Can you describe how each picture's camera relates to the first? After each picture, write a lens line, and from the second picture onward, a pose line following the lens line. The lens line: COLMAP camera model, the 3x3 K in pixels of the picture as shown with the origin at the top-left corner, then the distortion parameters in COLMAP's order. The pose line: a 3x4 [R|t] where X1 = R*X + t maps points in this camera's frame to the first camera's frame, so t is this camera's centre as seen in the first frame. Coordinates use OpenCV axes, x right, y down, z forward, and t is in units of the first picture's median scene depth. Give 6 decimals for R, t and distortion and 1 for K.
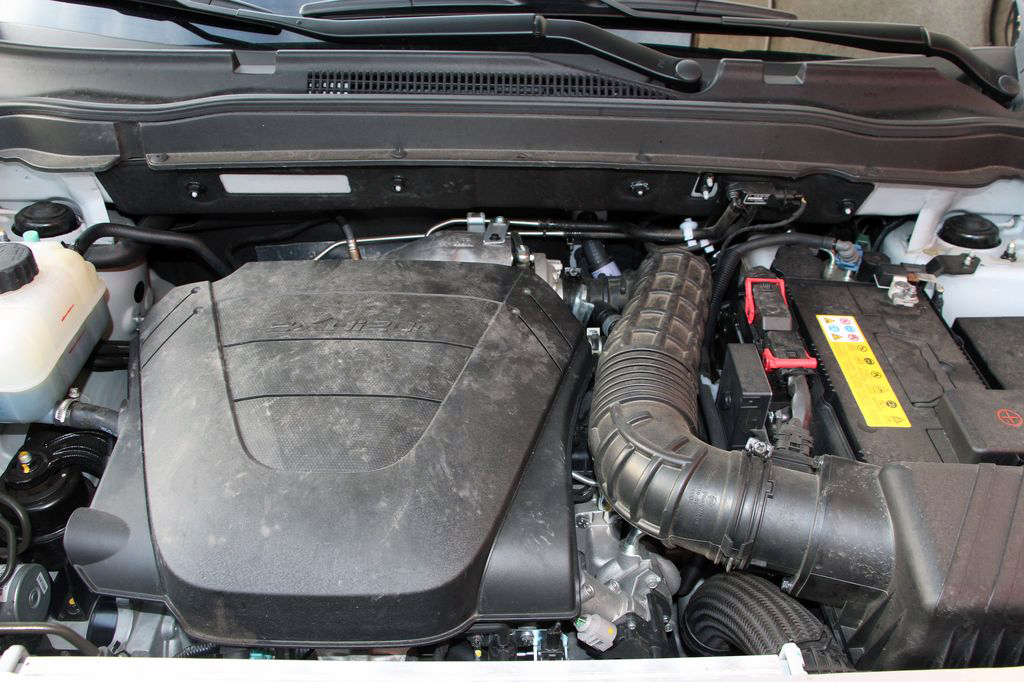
lens RADIAL K [[855.6, 0, 514.9], [0, 855.6, 346.2], [0, 0, 1]] dist [-0.150859, 0.111421]
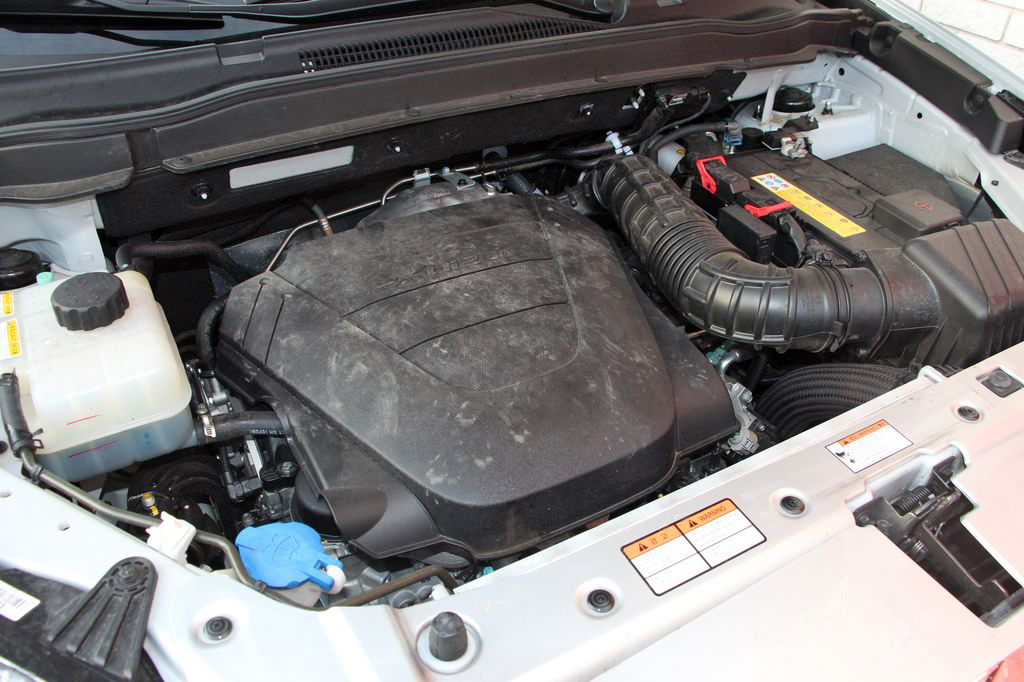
lens RADIAL K [[855.6, 0, 507.0], [0, 855.6, 339.5], [0, 0, 1]] dist [-0.150859, 0.111421]
pose [[0.881036, -0.281193, 0.380402, -0.505882], [0.279264, 0.958240, 0.061536, 0.016502], [-0.381821, 0.052017, 0.922772, -0.022524]]
